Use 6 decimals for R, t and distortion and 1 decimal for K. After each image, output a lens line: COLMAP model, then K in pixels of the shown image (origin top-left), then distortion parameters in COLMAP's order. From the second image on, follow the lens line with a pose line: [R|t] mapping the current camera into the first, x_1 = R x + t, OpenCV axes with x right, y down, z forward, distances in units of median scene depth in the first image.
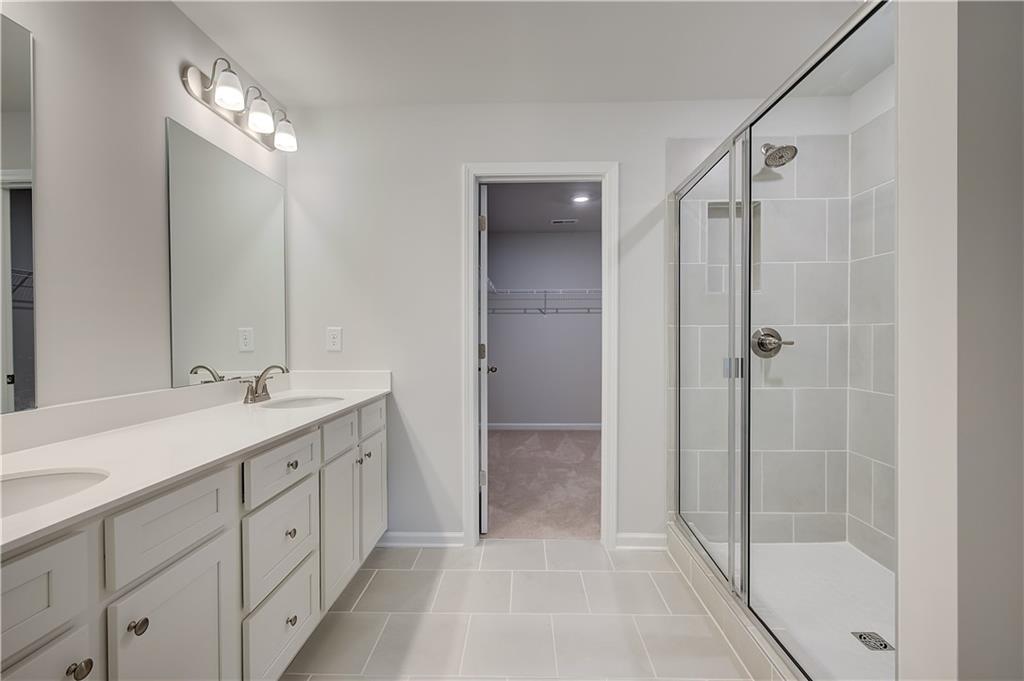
lens RADIAL K [[456.6, 0, 514.8], [0, 456.6, 345.7], [0, 0, 1]] dist [-0.004993, 0.001348]
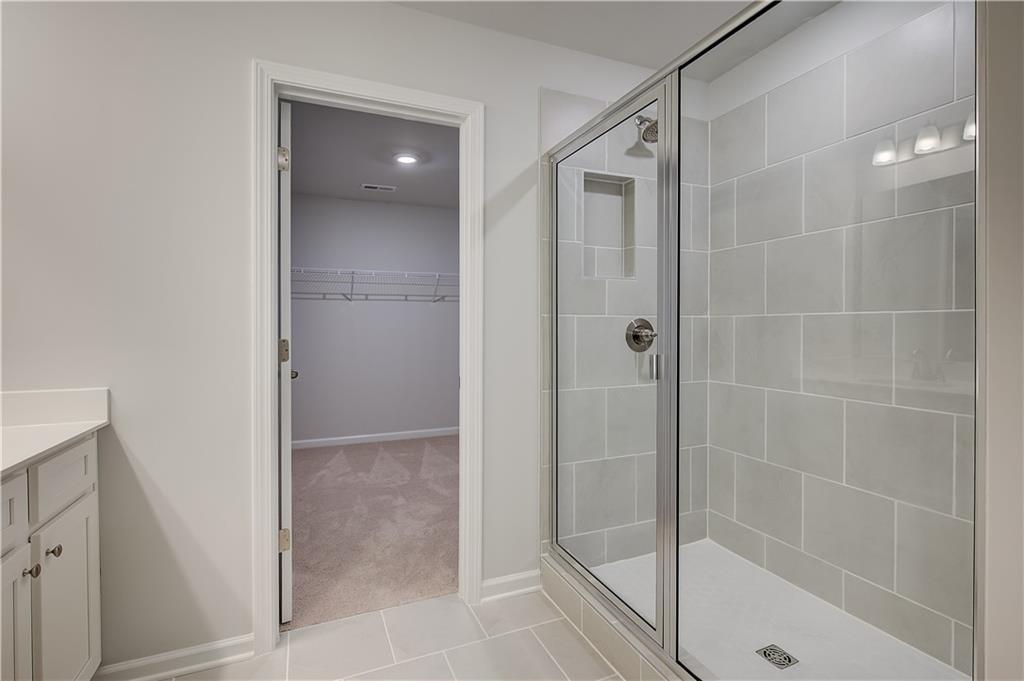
lens RADIAL K [[477.6, 0, 527.0], [0, 477.6, 333.2], [0, 0, 1]] dist [-0.001172, -0.001815]
pose [[0.896081, -0.004069, 0.443873, -0.067975], [0.008740, 0.999926, -0.008479, -0.004458], [-0.443805, 0.011477, 0.896050, 0.237010]]
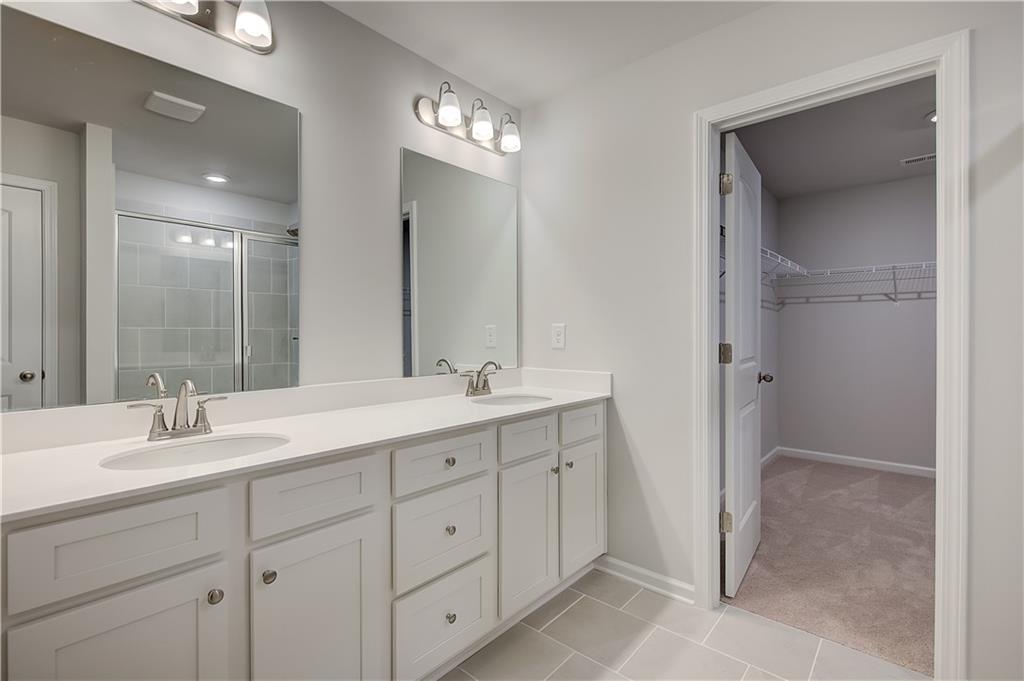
lens RADIAL K [[477.6, 0, 487.8], [0, 477.6, 337.0], [0, 0, 1]] dist [-0.001172, -0.001815]
pose [[0.756047, 0.006088, -0.654489, 0.159926], [-0.015010, 0.999855, -0.008039, -0.002934], [0.654345, 0.015901, 0.756029, 0.160205]]
